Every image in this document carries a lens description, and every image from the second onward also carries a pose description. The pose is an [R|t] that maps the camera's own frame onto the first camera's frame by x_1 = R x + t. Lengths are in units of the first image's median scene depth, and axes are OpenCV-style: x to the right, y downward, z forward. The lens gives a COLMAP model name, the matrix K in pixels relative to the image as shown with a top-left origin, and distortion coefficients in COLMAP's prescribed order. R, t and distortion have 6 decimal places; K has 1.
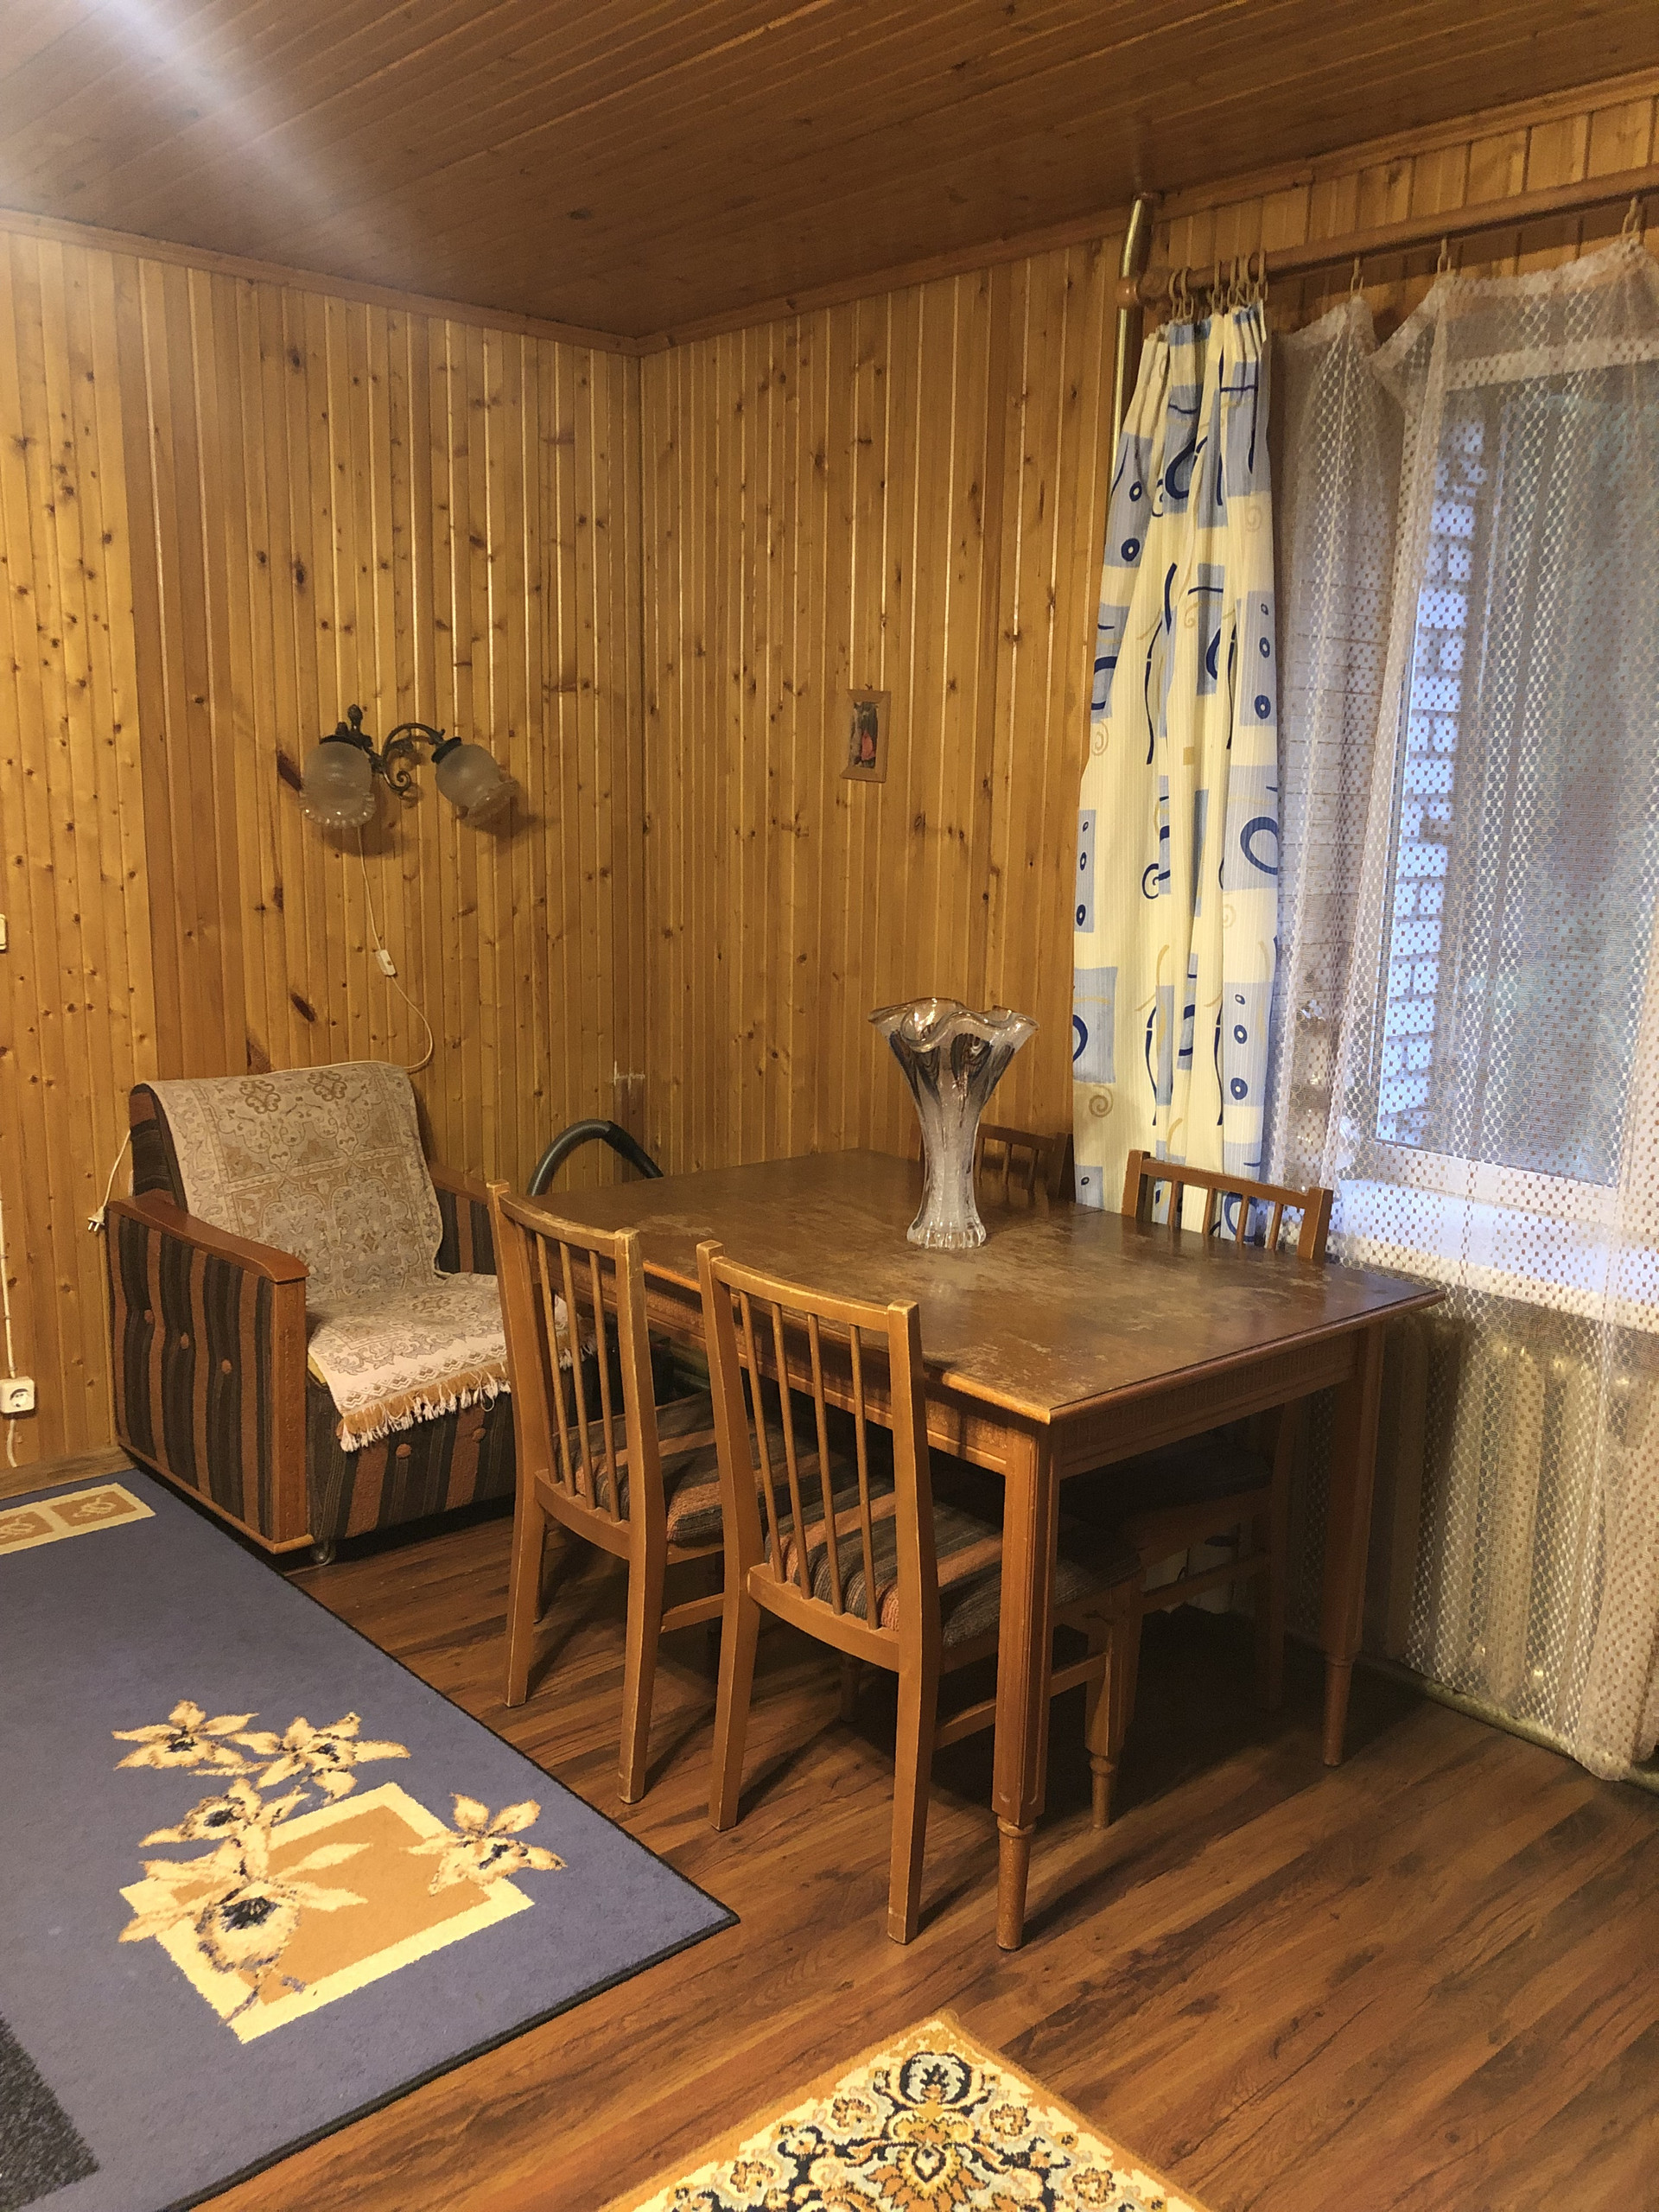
lens RADIAL K [[1785.5, 0, 836.7], [0, 1785.5, 1115.2], [0, 0, 1]] dist [0.002354, 0.016820]
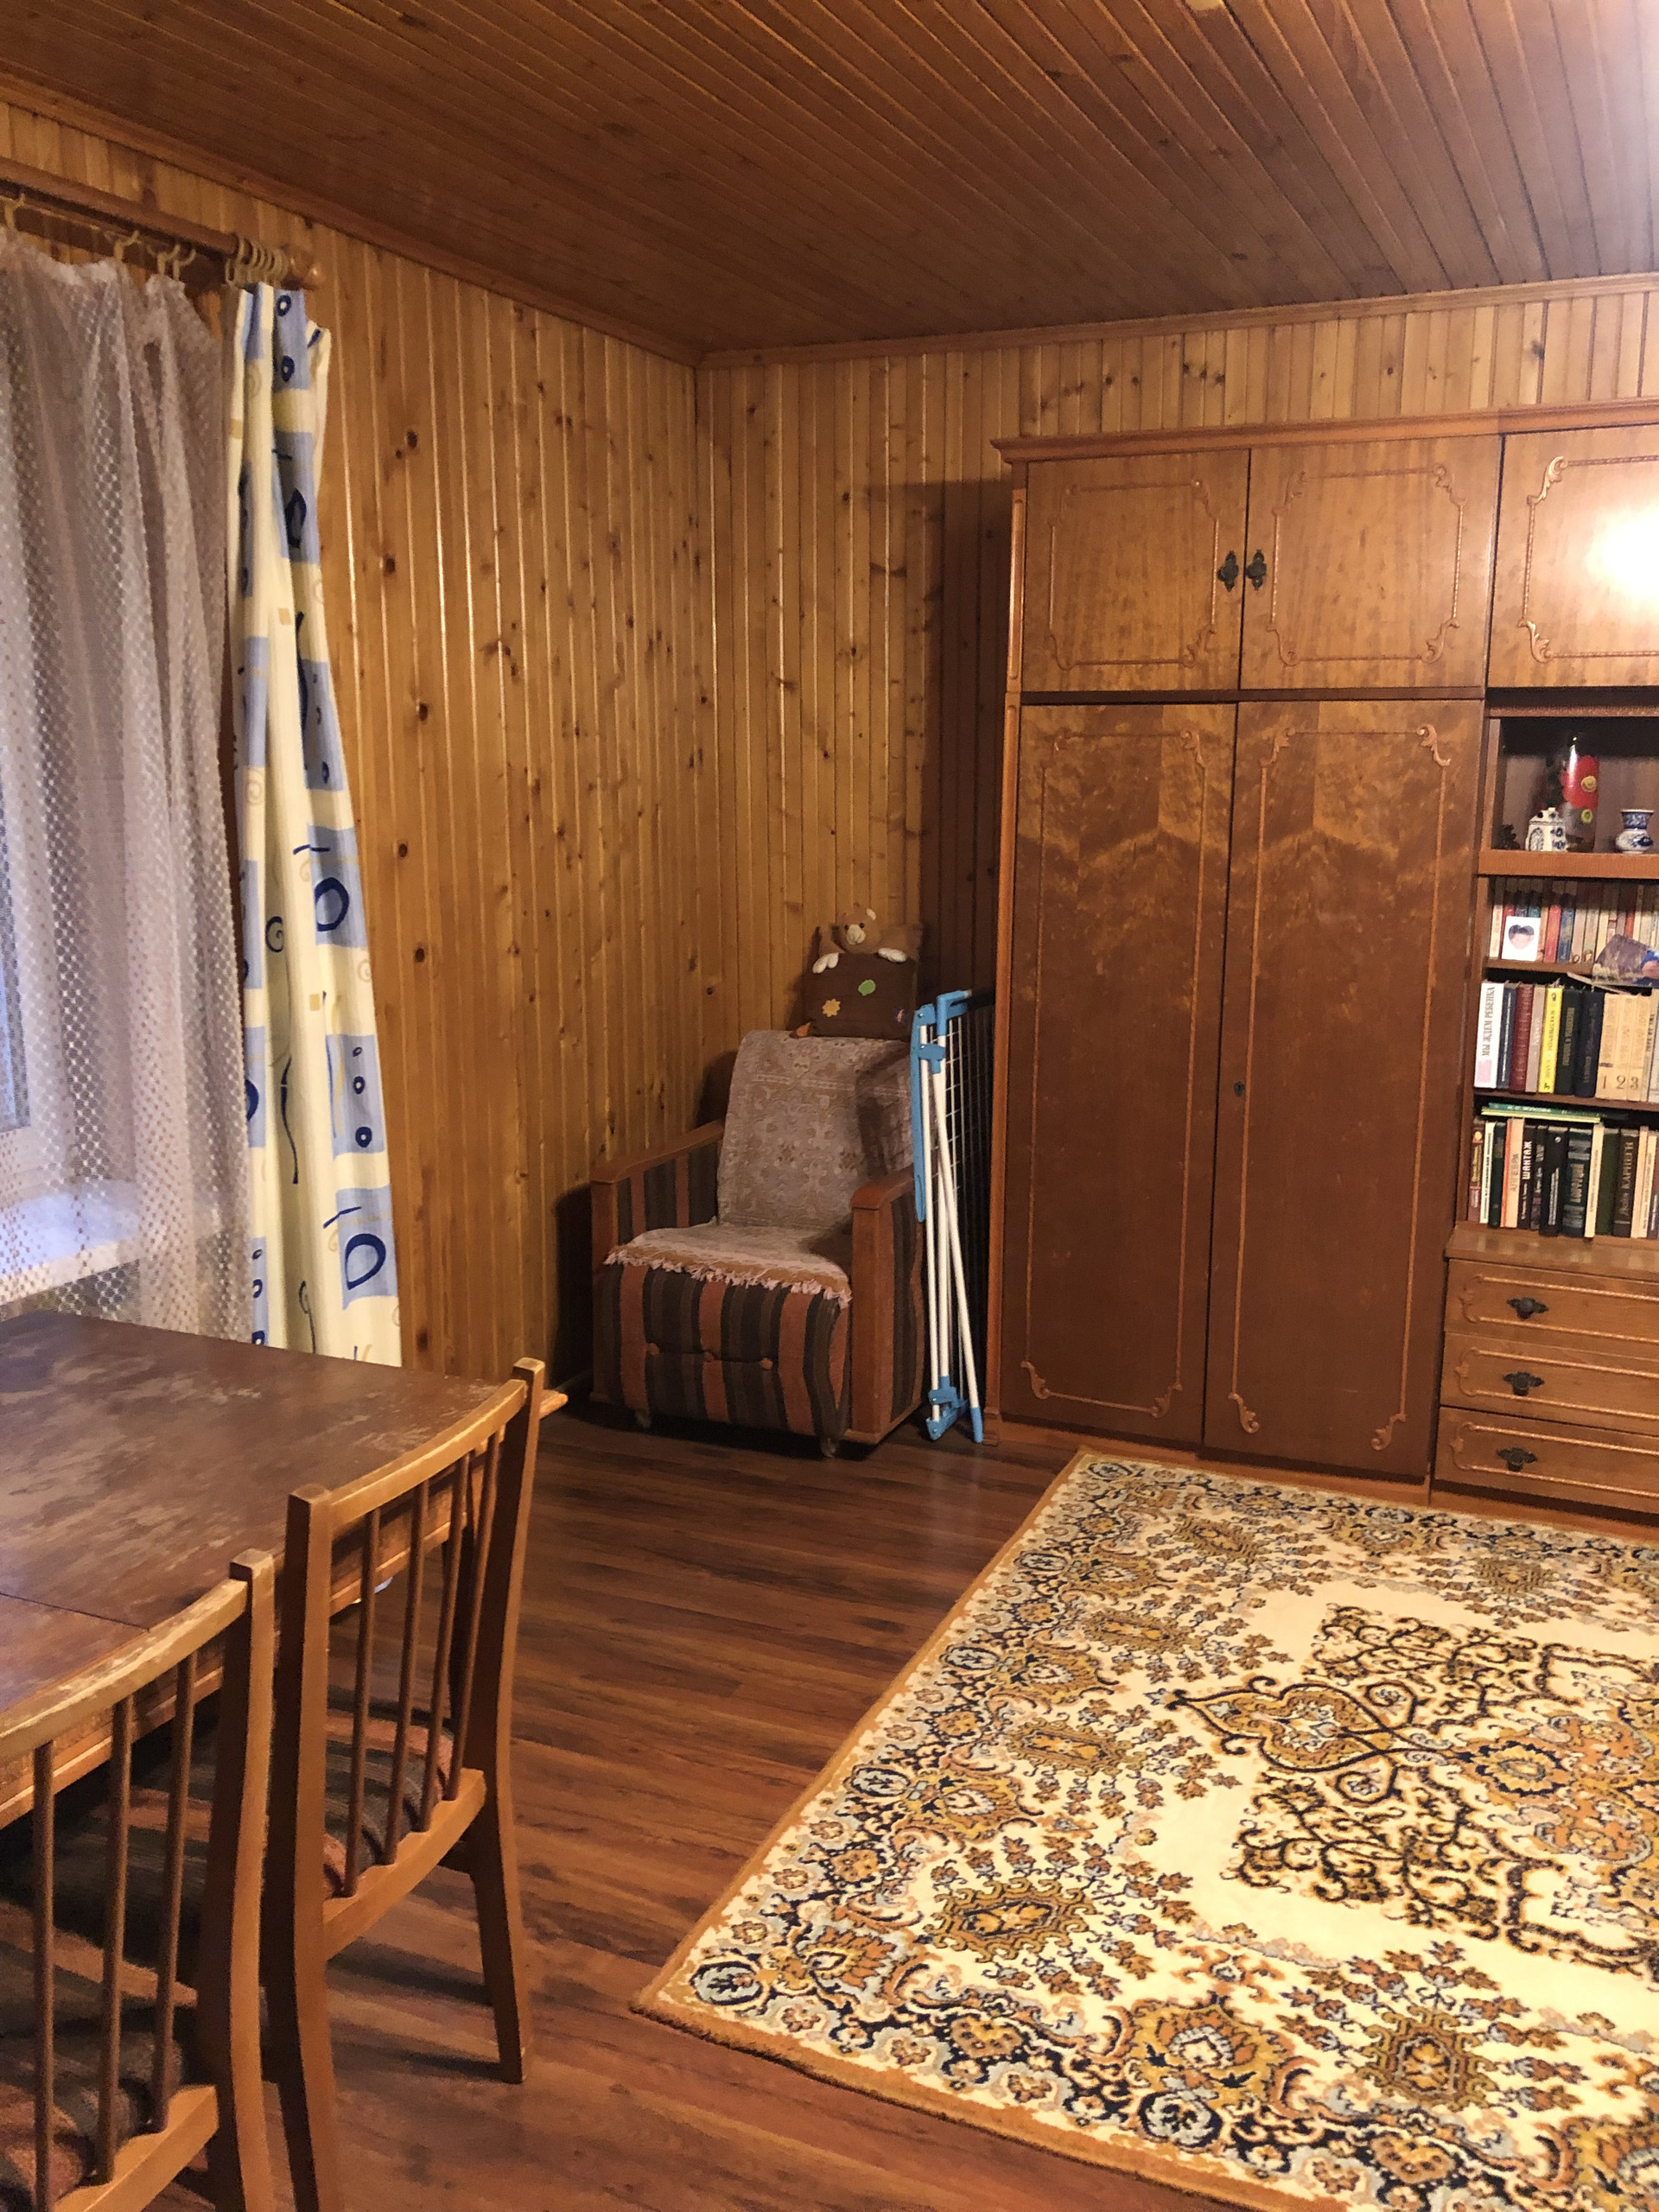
lens RADIAL K [[1803.0, 0, 864.5], [0, 1803.0, 1091.6], [0, 0, 1]] dist [0.064404, -0.055879]
pose [[-0.417965, -0.186754, 0.889060, -0.868177], [0.167889, 0.945906, 0.277623, -0.263015], [-0.892815, 0.265300, -0.364002, 1.202376]]
